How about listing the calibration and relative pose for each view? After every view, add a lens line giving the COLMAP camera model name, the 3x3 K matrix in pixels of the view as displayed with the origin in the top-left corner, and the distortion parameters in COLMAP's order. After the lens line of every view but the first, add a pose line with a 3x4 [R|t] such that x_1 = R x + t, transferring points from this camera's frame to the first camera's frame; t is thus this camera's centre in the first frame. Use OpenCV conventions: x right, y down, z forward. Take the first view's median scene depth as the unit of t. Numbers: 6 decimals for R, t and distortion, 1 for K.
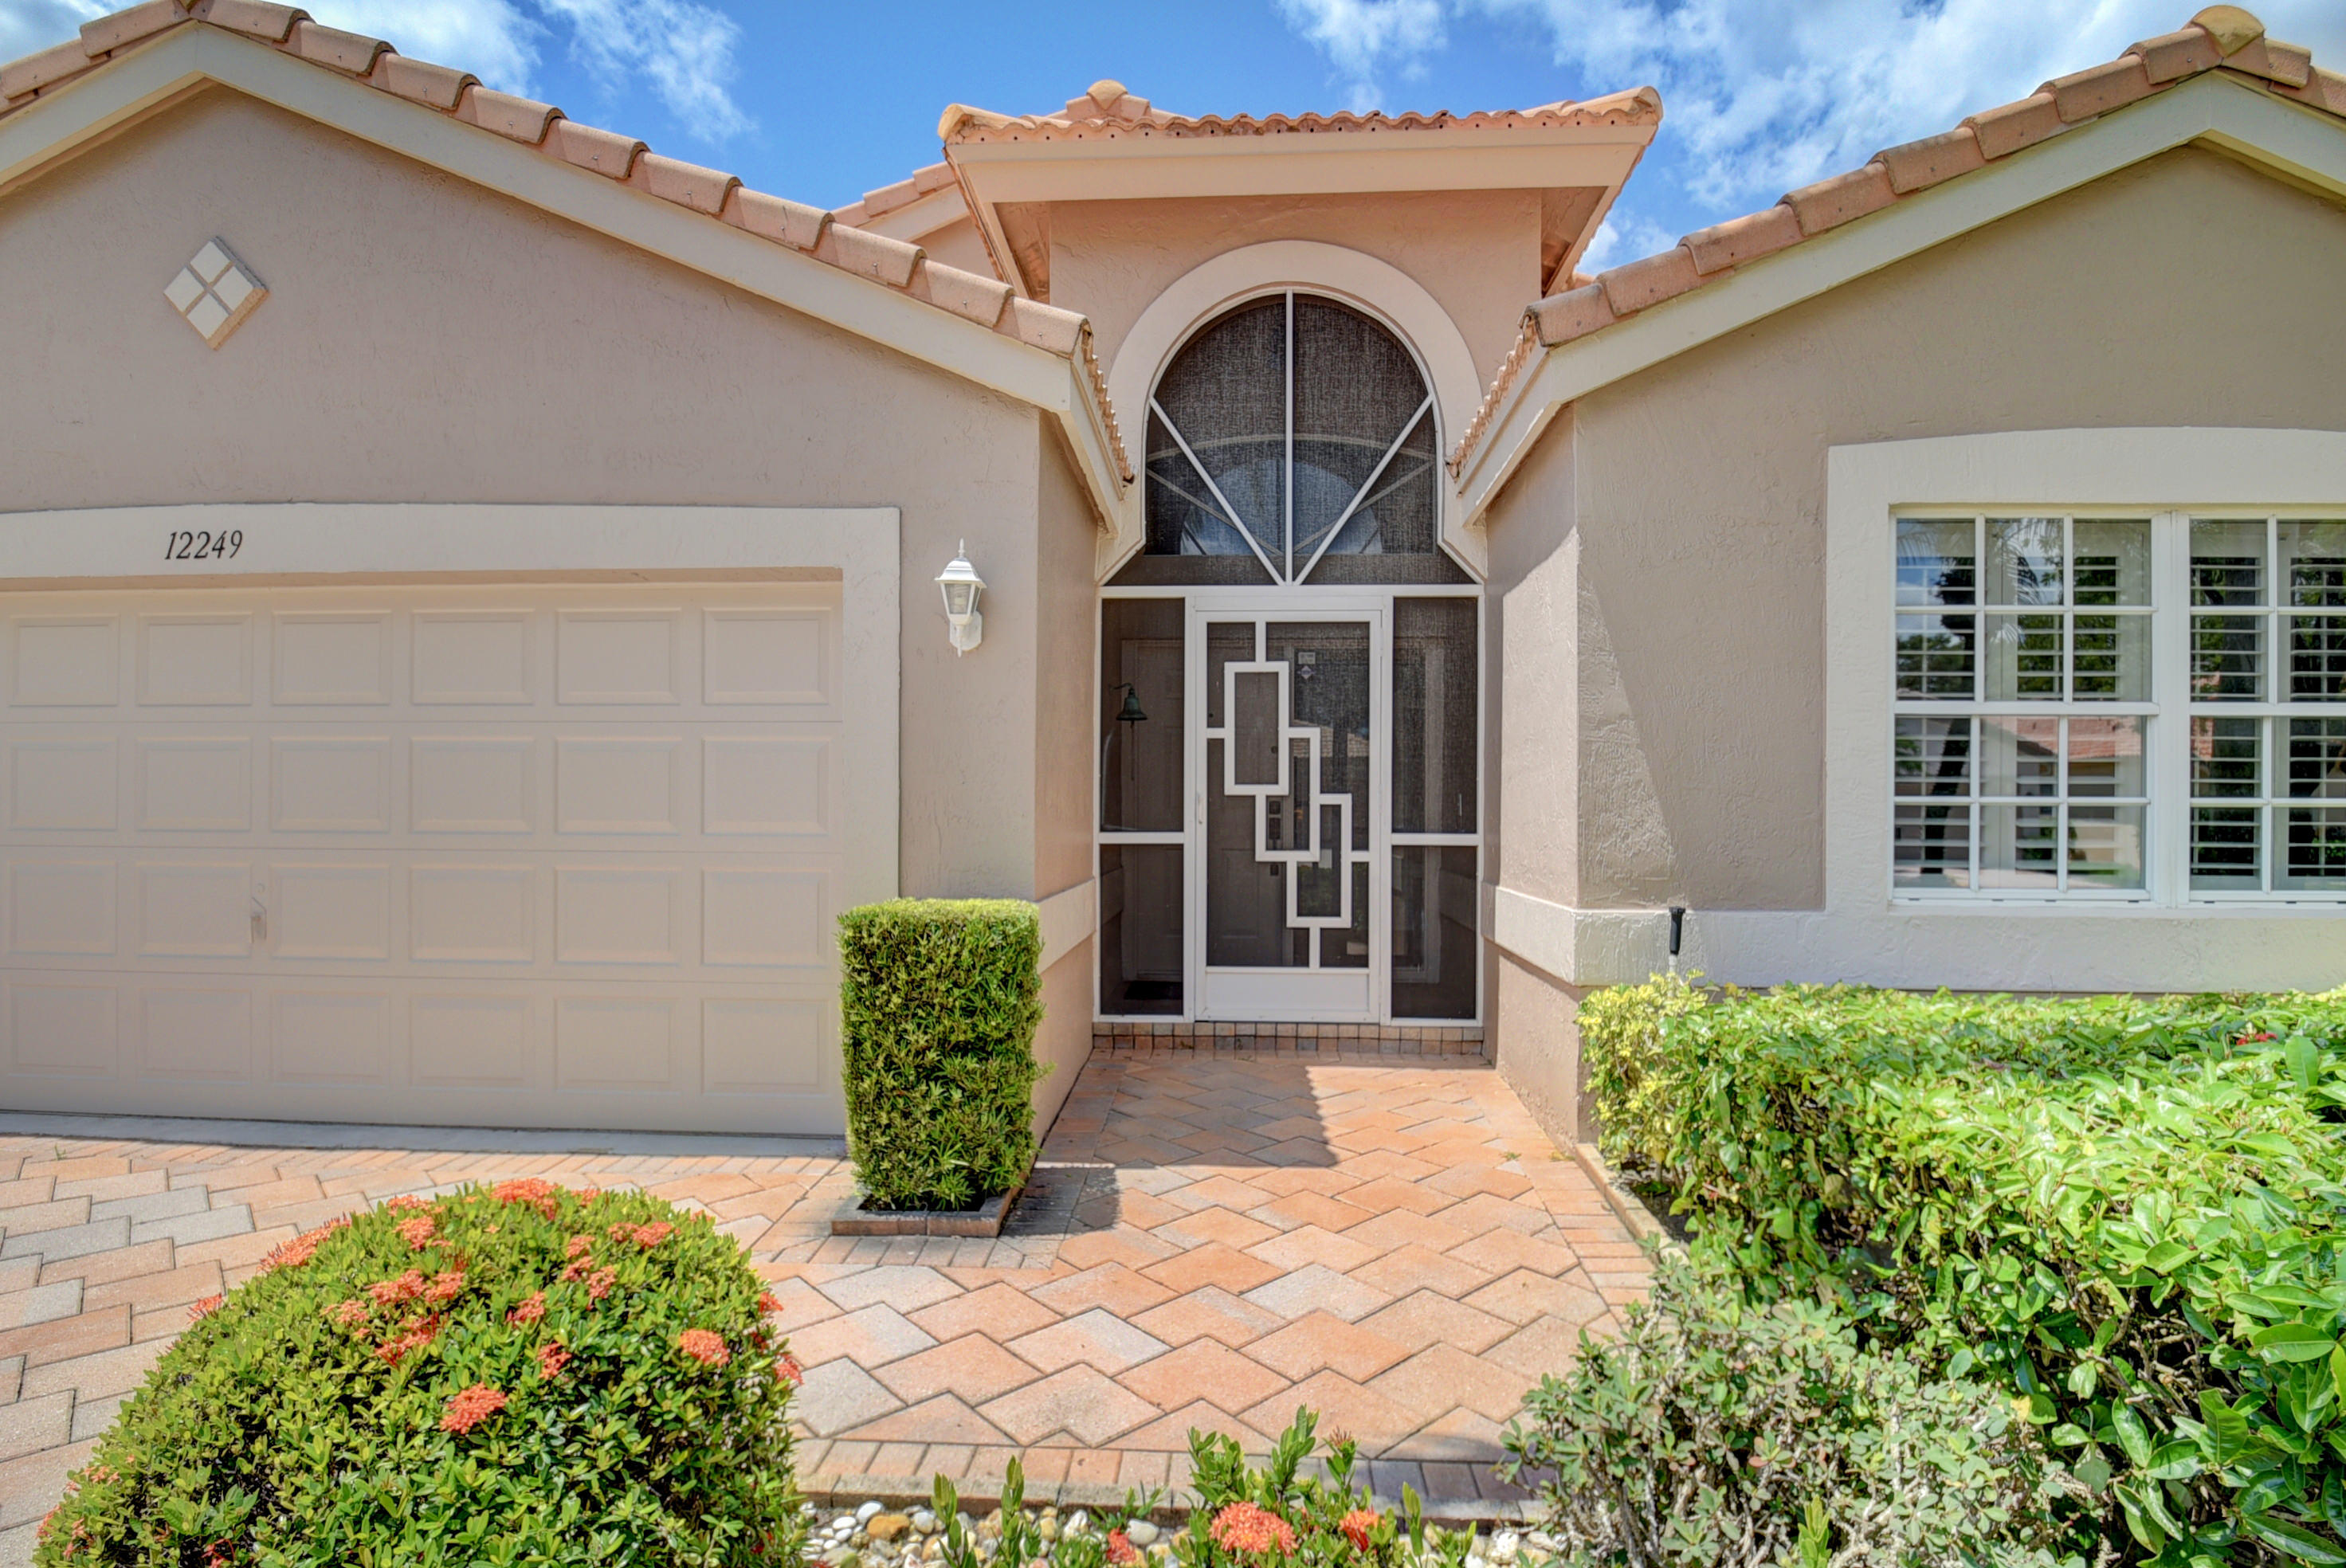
lens RADIAL K [[1169.4, 0, 1172.1], [0, 1169.4, 788.3], [0, 0, 1]] dist [-0.011300, -0.004722]
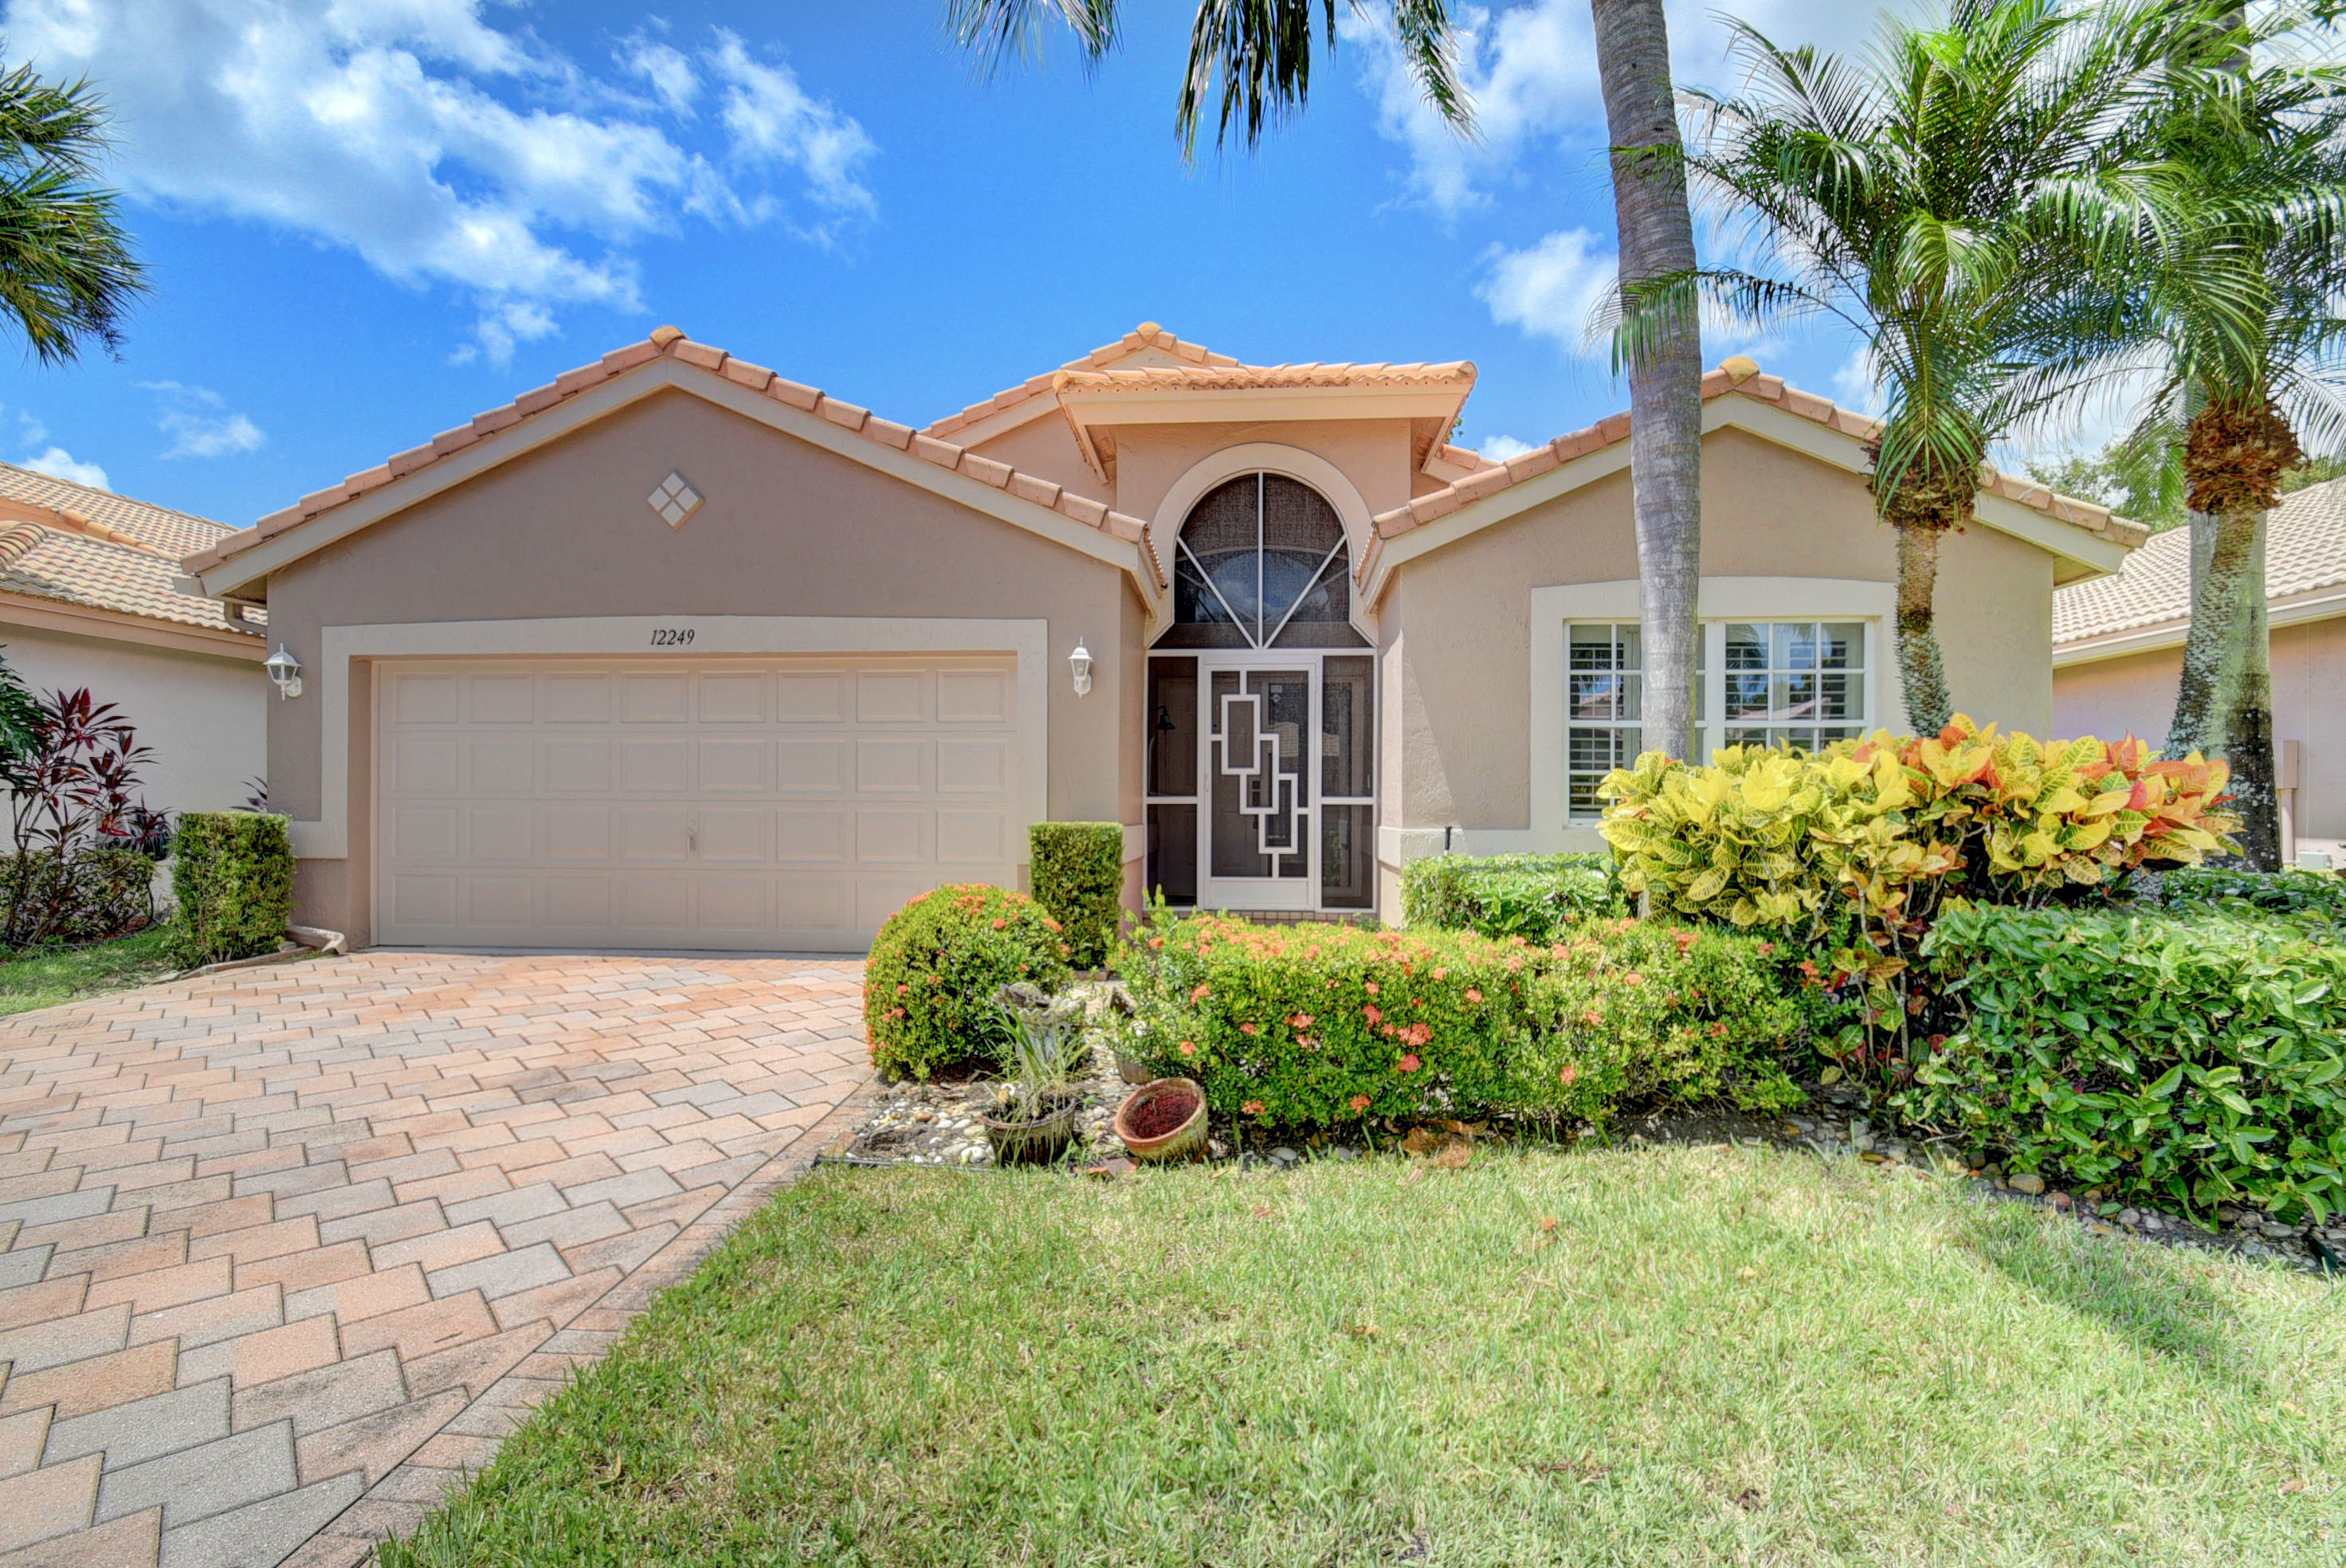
lens RADIAL K [[1053.5, 0, 1173.2], [0, 1053.5, 781.0], [0, 0, 1]] dist [-0.003826, -0.000439]
pose [[0.999882, -0.000422, -0.015367, -0.001521], [0.000332, 0.999983, -0.005873, 0.026163], [0.015369, 0.005867, 0.999865, -0.552411]]
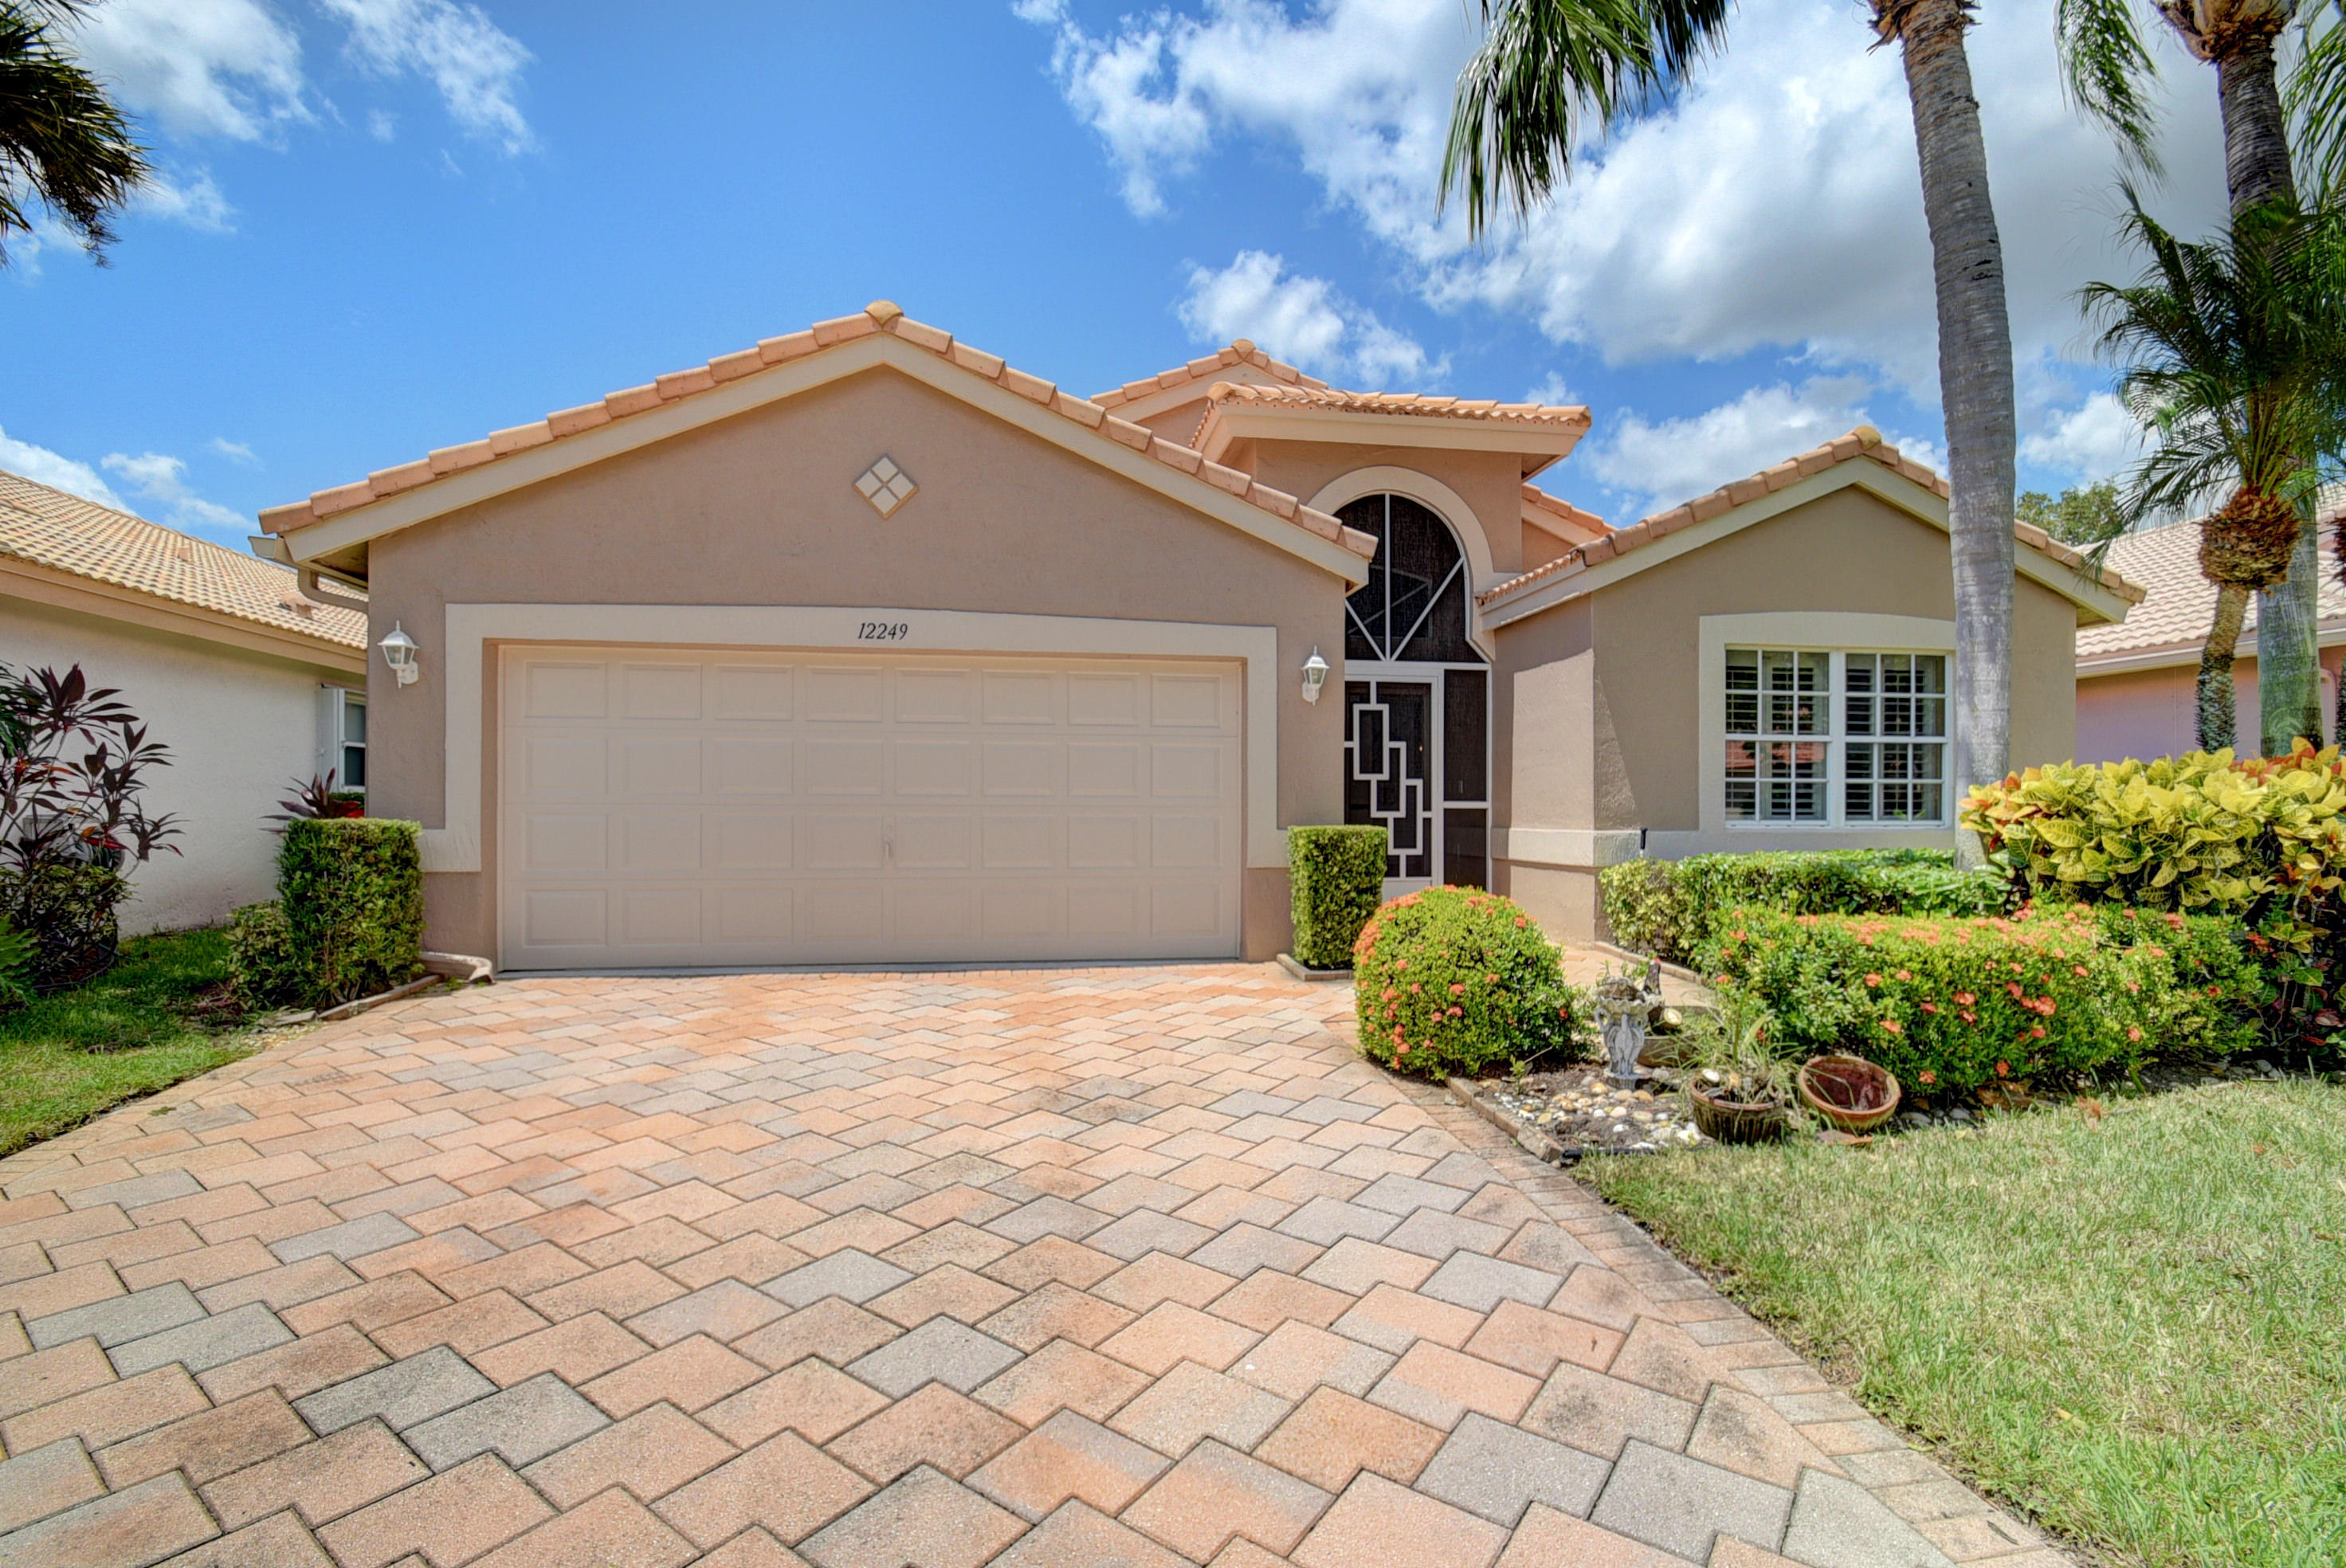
lens RADIAL K [[1034.5, 0, 1170.7], [0, 1034.5, 778.6], [0, 0, 1]] dist [0.008477, -0.011728]
pose [[0.978841, 0.004539, 0.204572, -0.588192], [-0.002054, 0.999922, -0.012358, 0.025968], [-0.204612, 0.011676, 0.978774, -0.504596]]
